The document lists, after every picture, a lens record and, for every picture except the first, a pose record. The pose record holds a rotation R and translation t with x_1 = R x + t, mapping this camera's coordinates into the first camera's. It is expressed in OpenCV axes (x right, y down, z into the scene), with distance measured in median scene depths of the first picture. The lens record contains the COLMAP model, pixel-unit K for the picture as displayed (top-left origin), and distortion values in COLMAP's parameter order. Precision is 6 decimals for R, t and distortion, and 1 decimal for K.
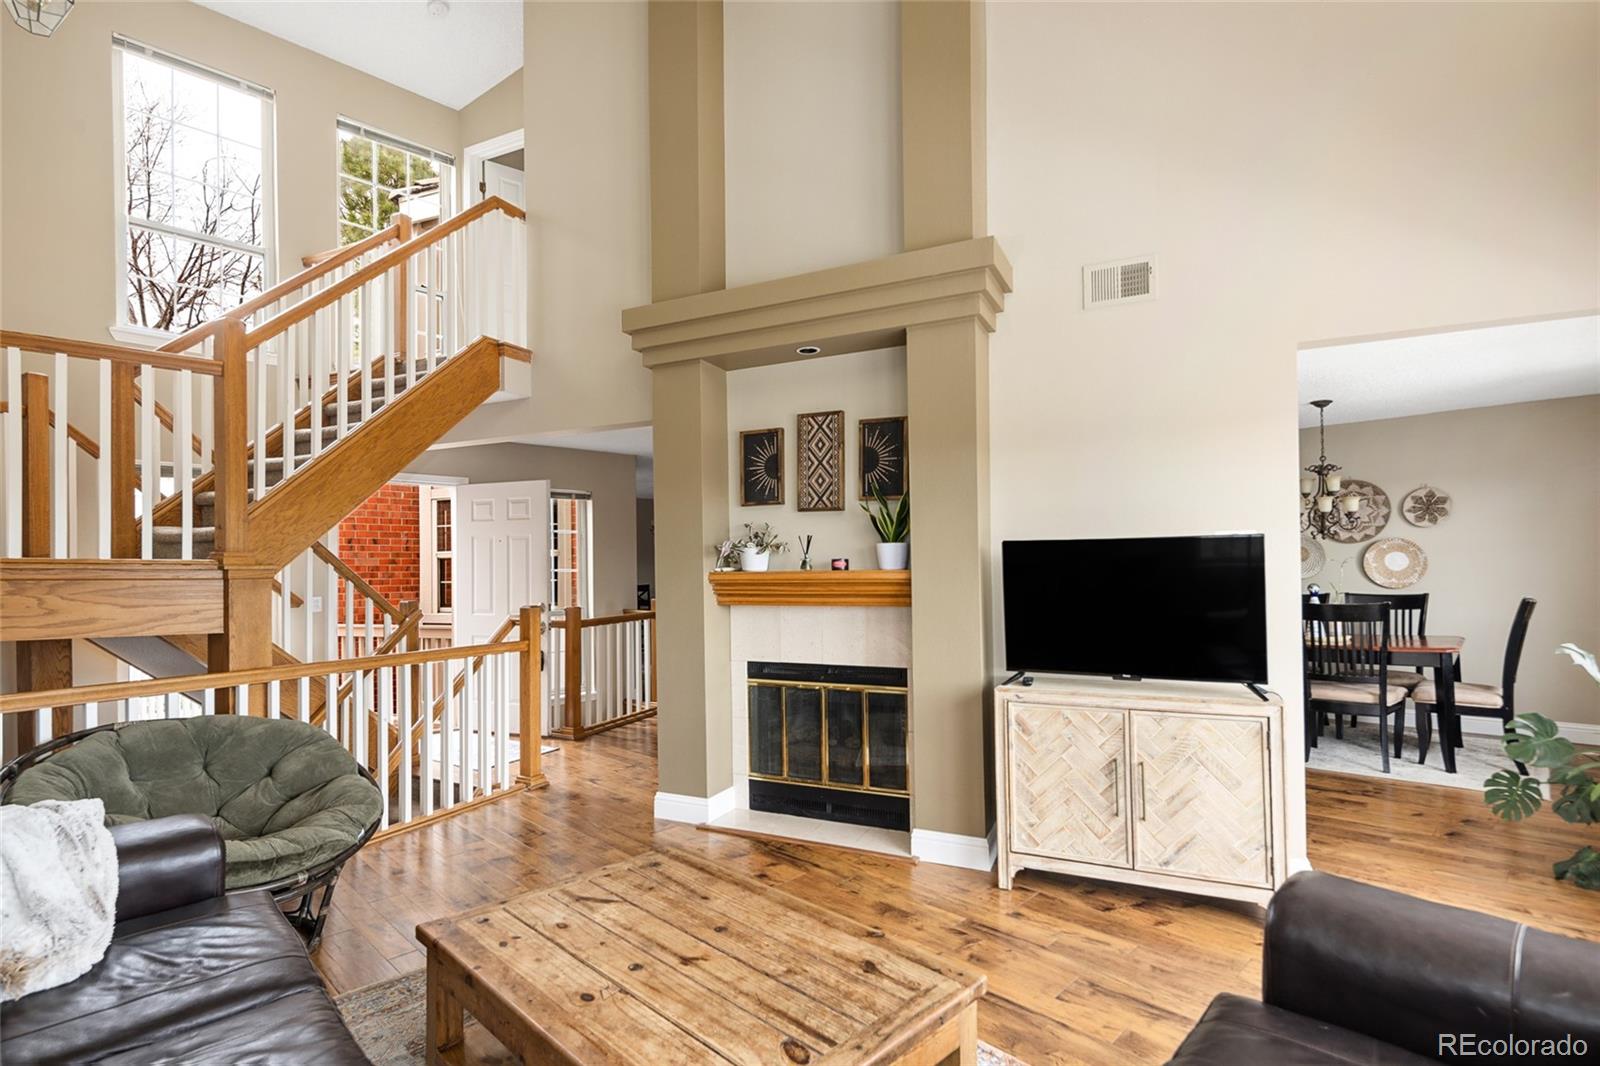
lens RADIAL K [[764.2, 0, 743.3], [0, 764.2, 552.6], [0, 0, 1]] dist [0.016399, -0.017930]
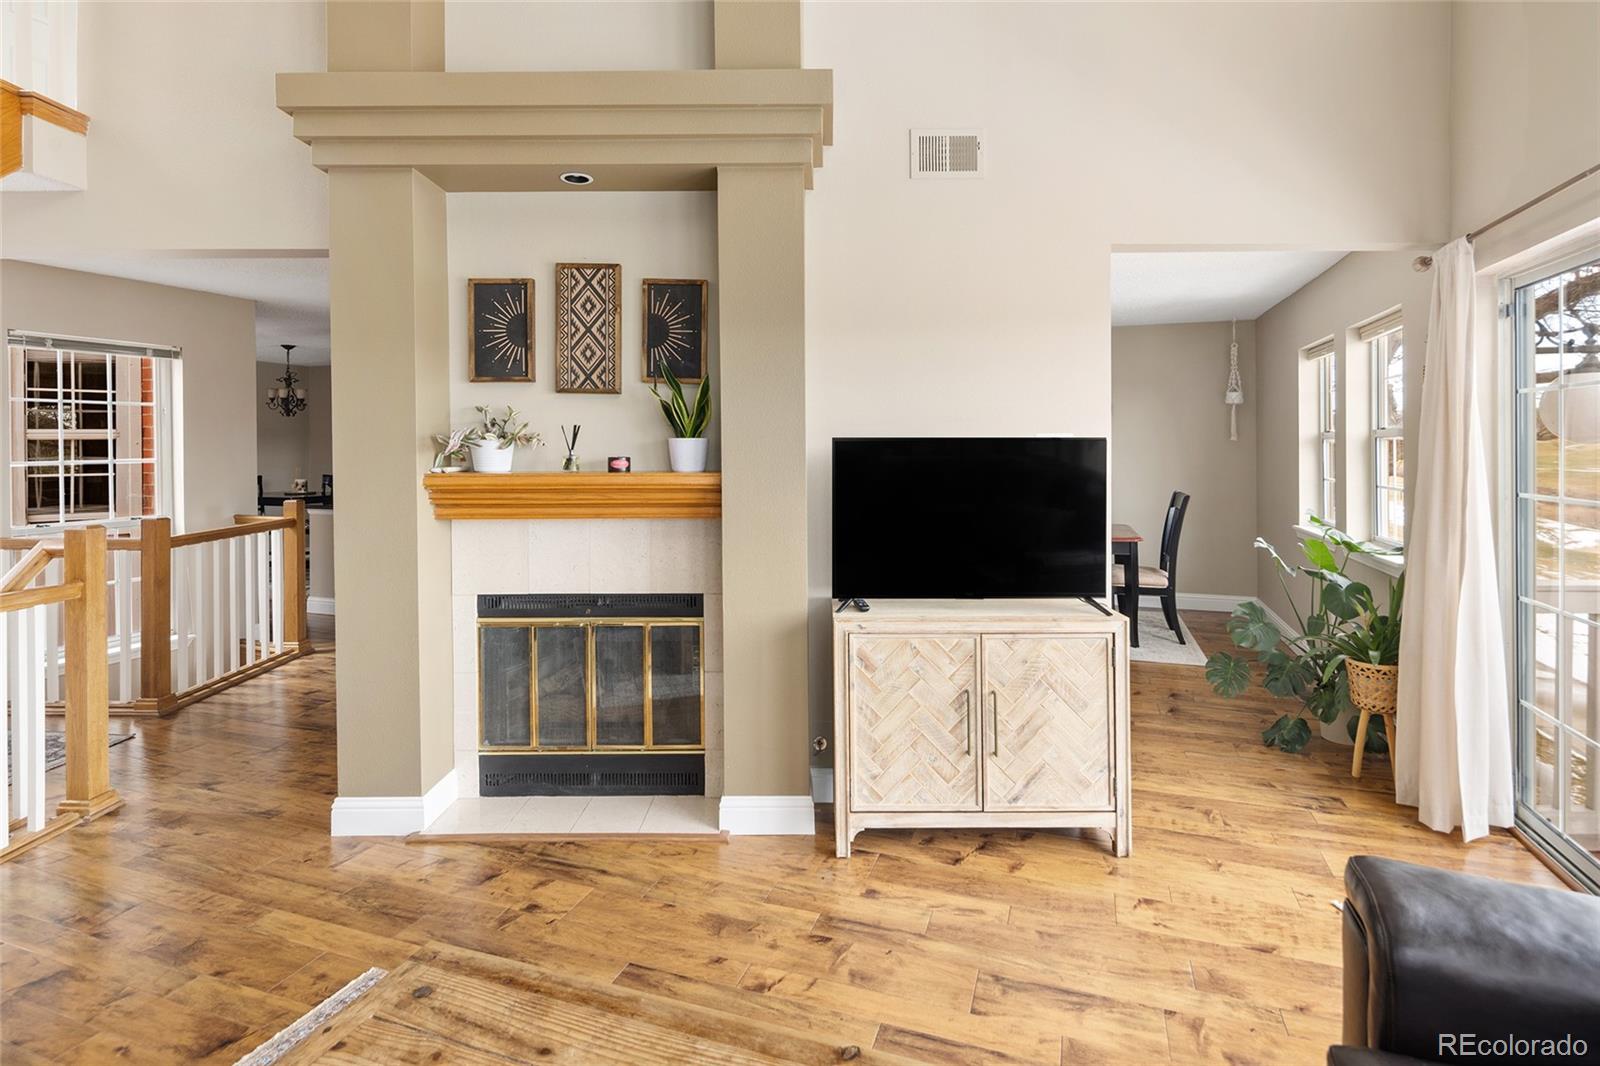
lens RADIAL K [[812.6, 0, 799.2], [0, 812.6, 453.7], [0, 0, 1]] dist [0.002456, -0.000358]
pose [[0.888641, 0.008046, 0.458533, -0.088792], [-0.017558, 0.999710, 0.016486, -0.012209], [-0.458268, -0.022701, 0.888524, 0.194131]]
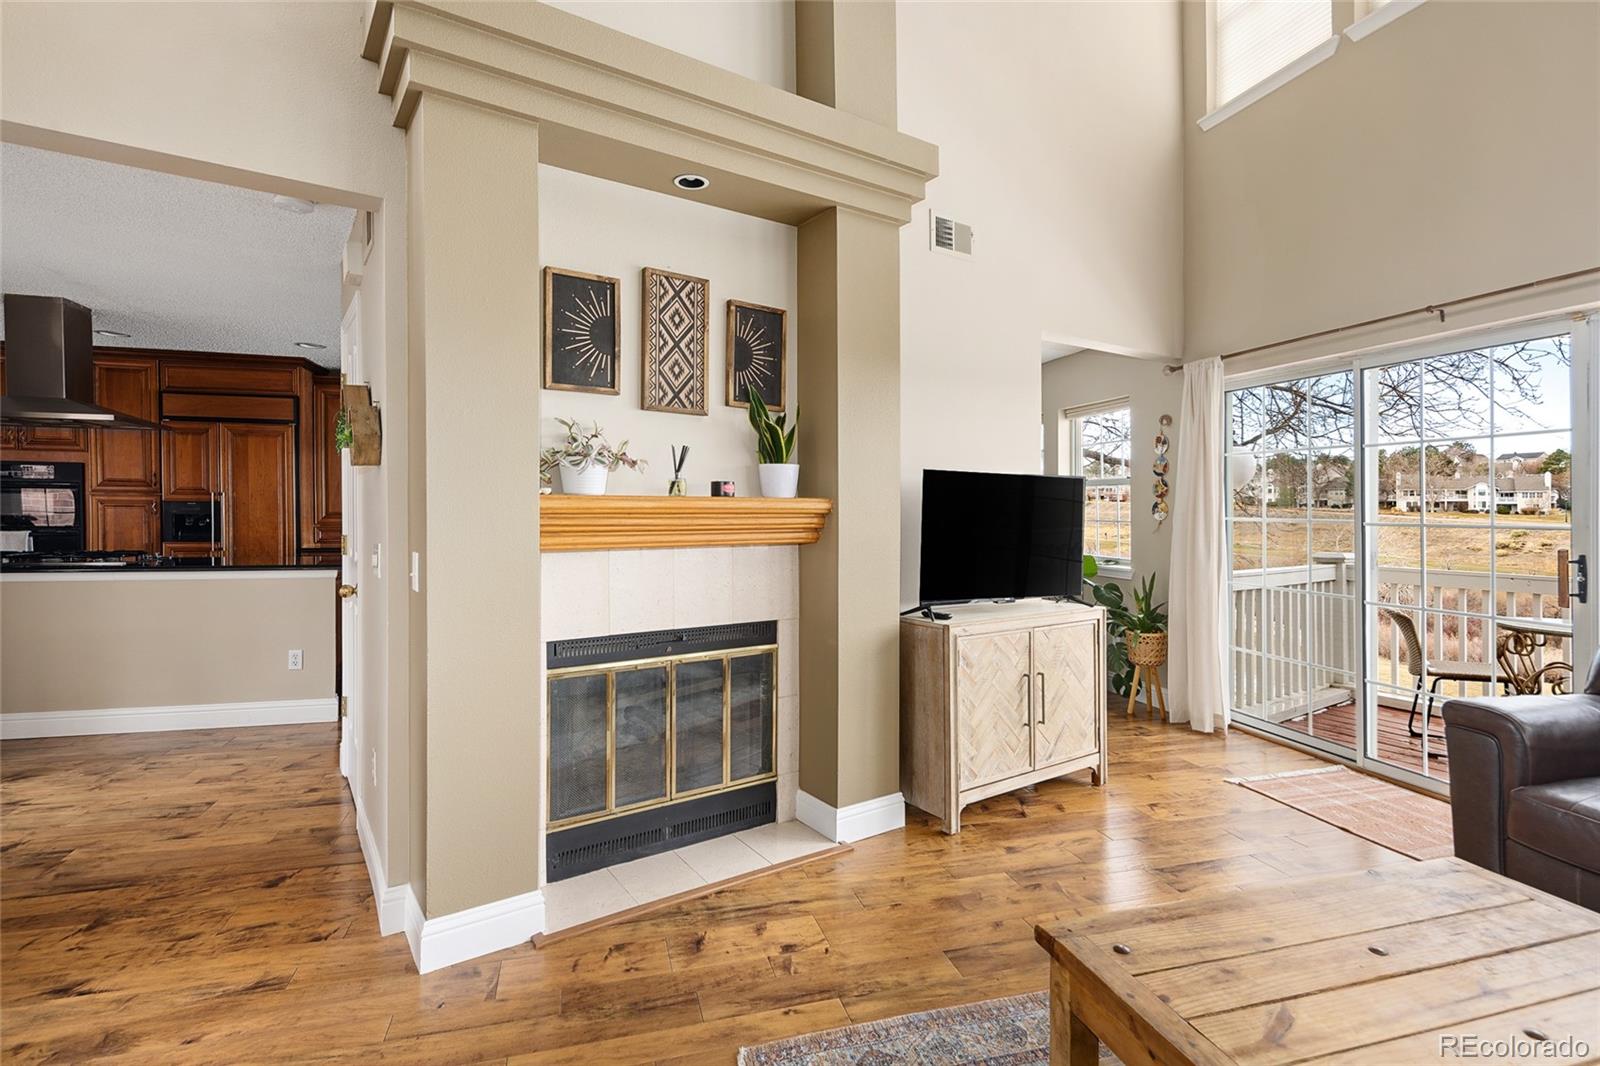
lens RADIAL K [[788.0, 0, 797.7], [0, 788.0, 503.5], [0, 0, 1]] dist [0.000796, 0.000344]
pose [[0.463431, 0.022923, 0.885836, -0.525468], [-0.024945, 0.999607, -0.012817, 0.038521], [-0.885782, -0.016157, 0.463821, 0.599415]]
